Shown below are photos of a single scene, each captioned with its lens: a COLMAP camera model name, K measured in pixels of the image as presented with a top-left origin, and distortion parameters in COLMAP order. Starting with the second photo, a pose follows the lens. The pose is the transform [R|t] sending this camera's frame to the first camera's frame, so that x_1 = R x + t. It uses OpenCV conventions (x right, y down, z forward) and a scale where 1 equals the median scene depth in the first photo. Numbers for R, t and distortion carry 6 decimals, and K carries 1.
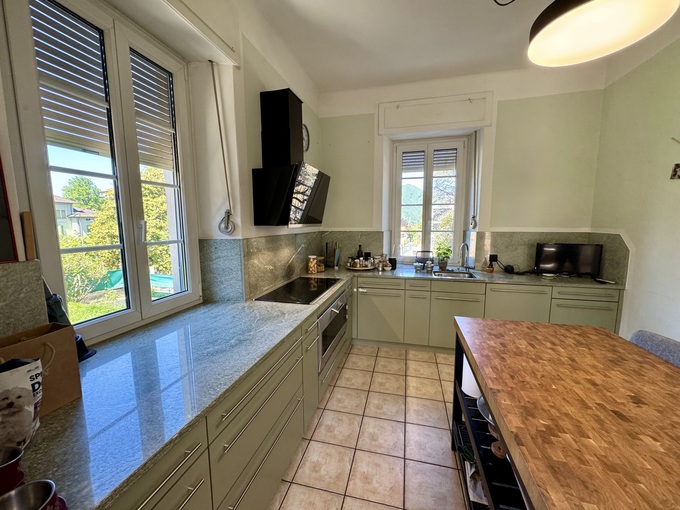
lens RADIAL K [[269.9, 0, 340.0], [0, 269.9, 255.0], [0, 0, 1]] dist [-0.001269, 0.000272]
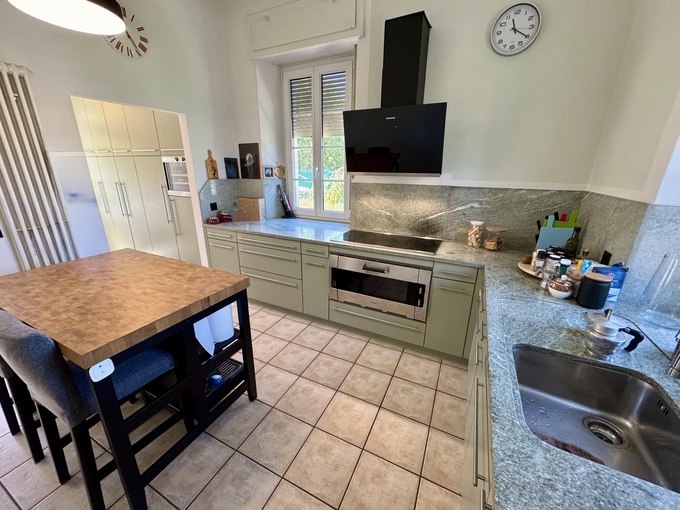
lens RADIAL K [[269.9, 0, 340.0], [0, 269.9, 255.0], [0, 0, 1]] dist [-0.001269, 0.000272]
pose [[-0.203895, 0.303373, -0.930802, 0.860057], [-0.127984, 0.934355, 0.332566, -0.136647], [0.970591, 0.186936, -0.151683, 1.025775]]
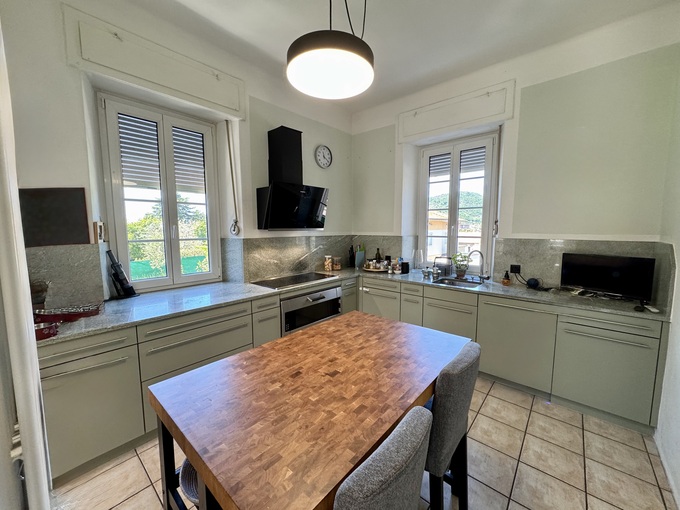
lens RADIAL K [[269.9, 0, 340.0], [0, 269.9, 255.0], [0, 0, 1]] dist [-0.001269, 0.000272]
pose [[0.892739, 0.049257, -0.447874, 0.619948], [-0.057114, 0.998359, -0.004045, 0.003009], [0.446940, 0.029191, 0.894087, -0.033004]]
